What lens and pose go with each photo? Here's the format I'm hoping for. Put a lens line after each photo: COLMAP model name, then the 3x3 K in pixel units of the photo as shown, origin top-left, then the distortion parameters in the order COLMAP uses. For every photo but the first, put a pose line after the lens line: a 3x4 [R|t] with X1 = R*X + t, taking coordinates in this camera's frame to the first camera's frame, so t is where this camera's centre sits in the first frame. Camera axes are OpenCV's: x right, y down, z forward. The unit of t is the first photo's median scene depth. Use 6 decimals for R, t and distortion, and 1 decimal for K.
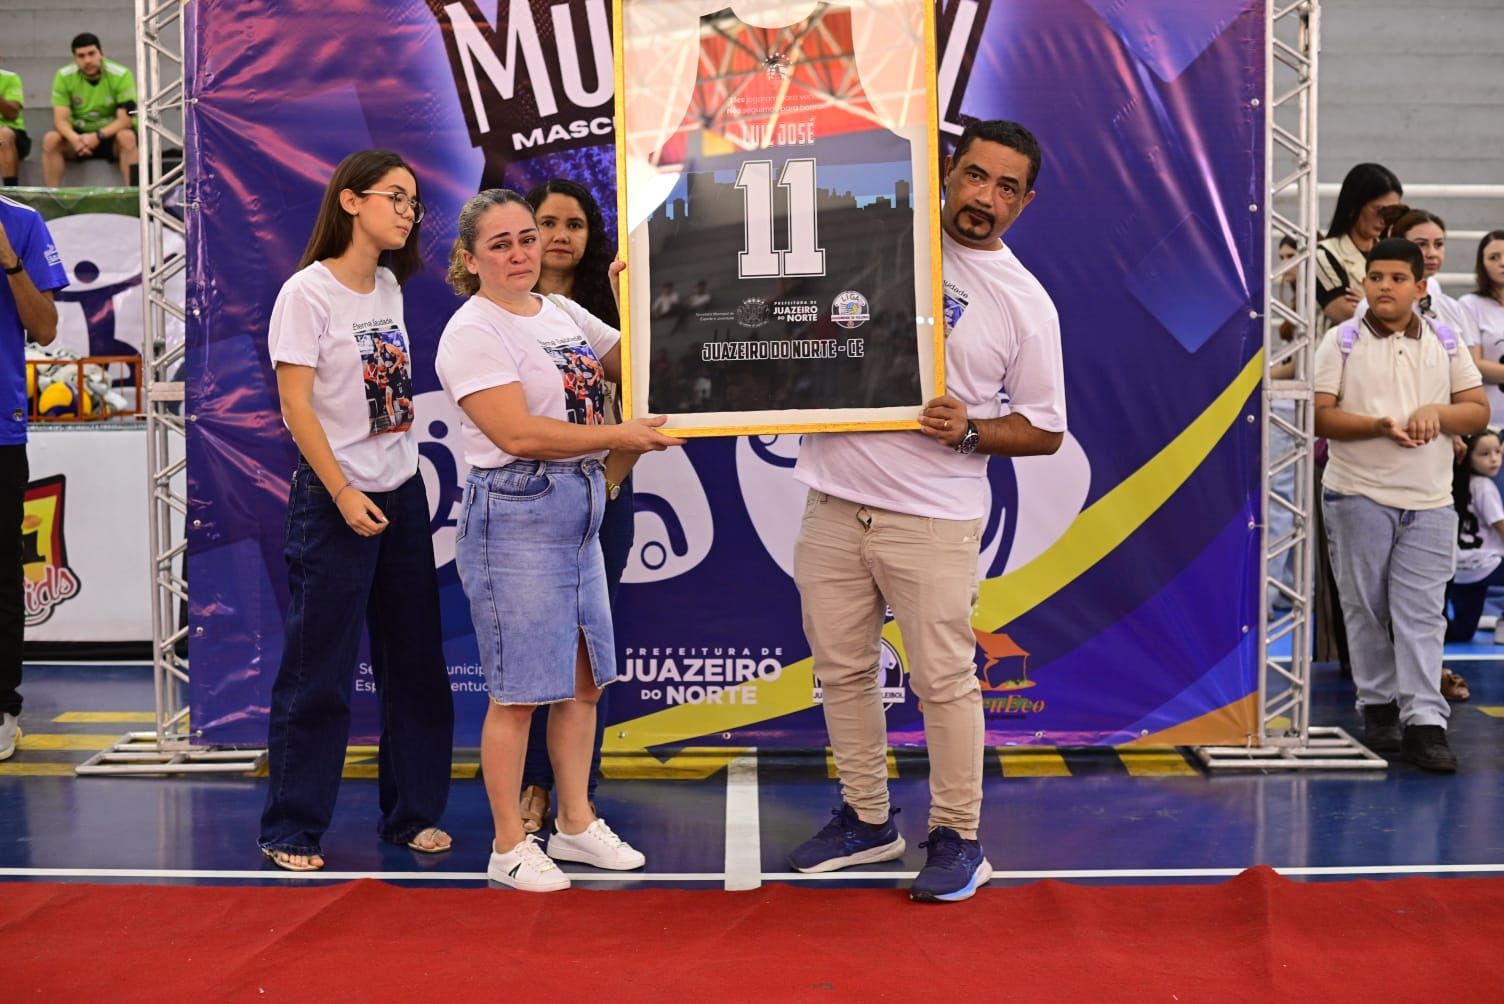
lens RADIAL K [[2199.4, 0, 769.1], [0, 2199.4, 488.4], [0, 0, 1]] dist [-0.096855, 0.000000]
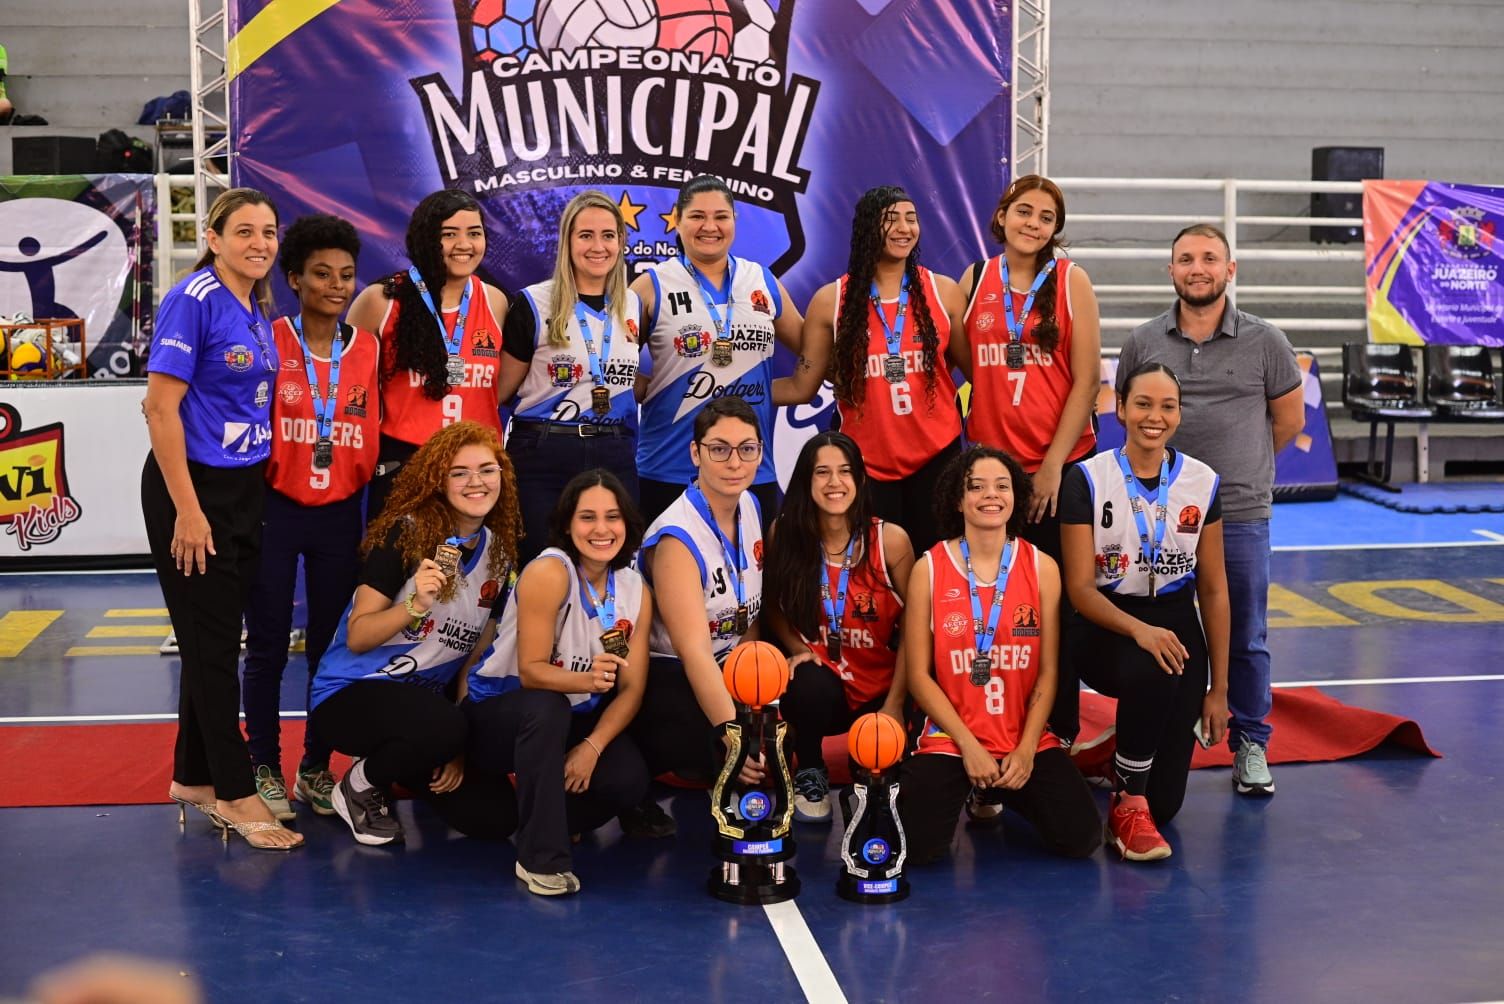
lens RADIAL K [[2199.4, 0, 781.5], [0, 2199.4, 492.1], [0, 0, 1]] dist [-0.096855, 0.000000]
pose [[0.989358, -0.012188, 0.144989, -0.127402], [0.005370, 0.998865, 0.047327, -0.030594], [-0.145402, -0.046045, 0.988301, -0.387966]]
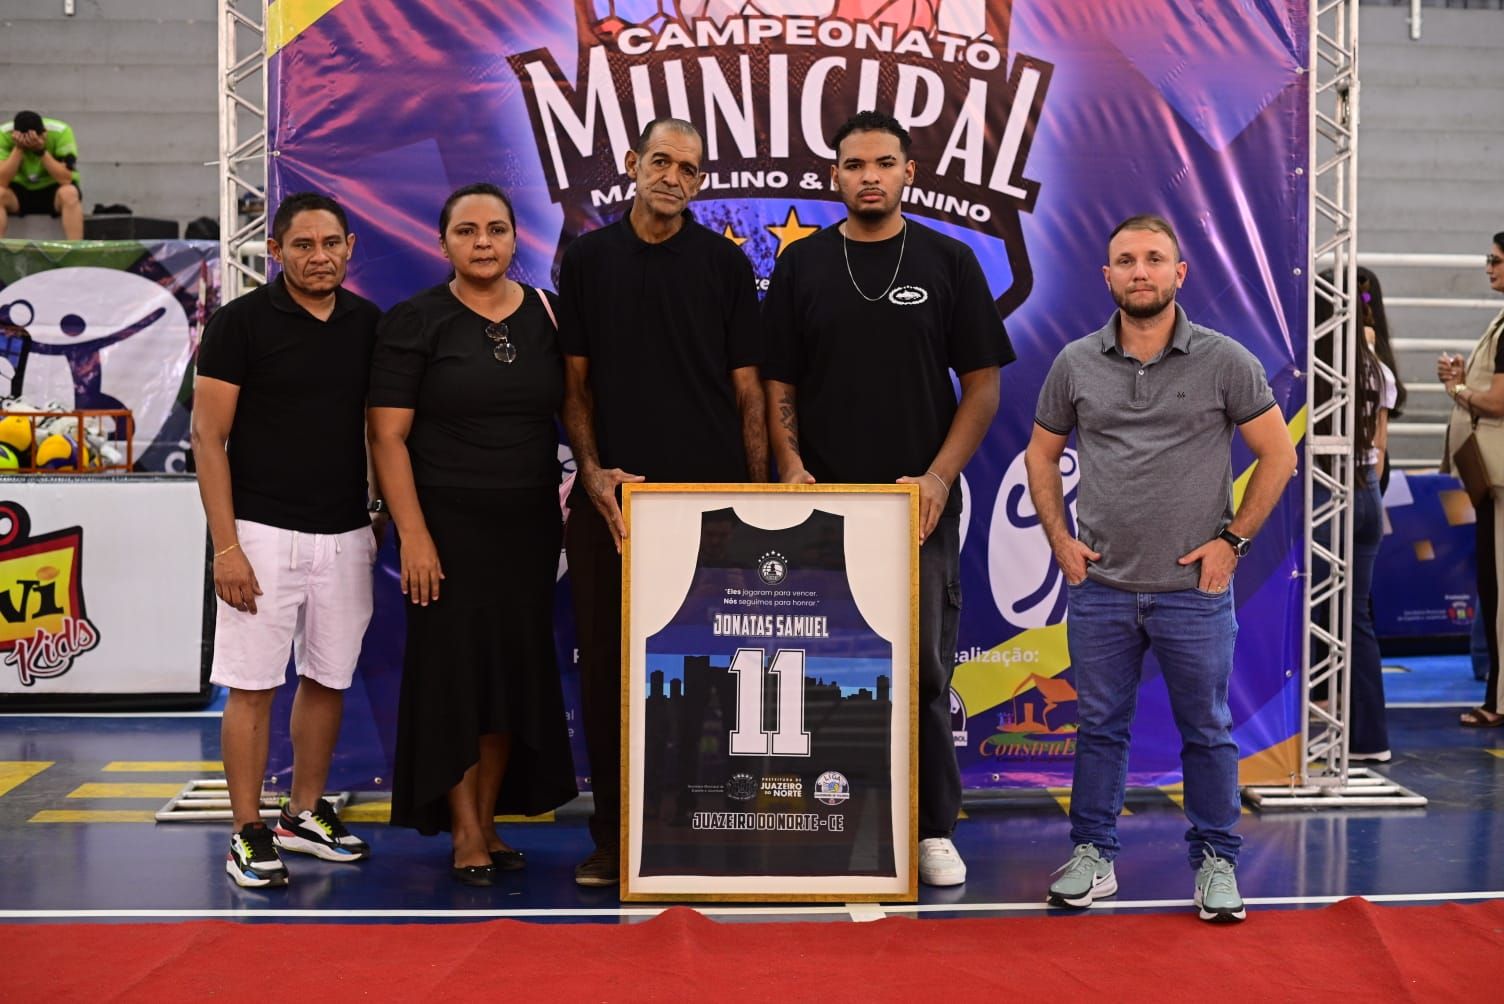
lens RADIAL K [[2199.4, 0, 779.2], [0, 2199.4, 502.0], [0, 0, 1]] dist [-0.096855, 0.000000]
pose [[0.997072, 0.003672, 0.076381, -0.106659], [-0.001794, 0.999695, -0.024649, 0.008700], [-0.076448, 0.024440, 0.996774, -0.024765]]
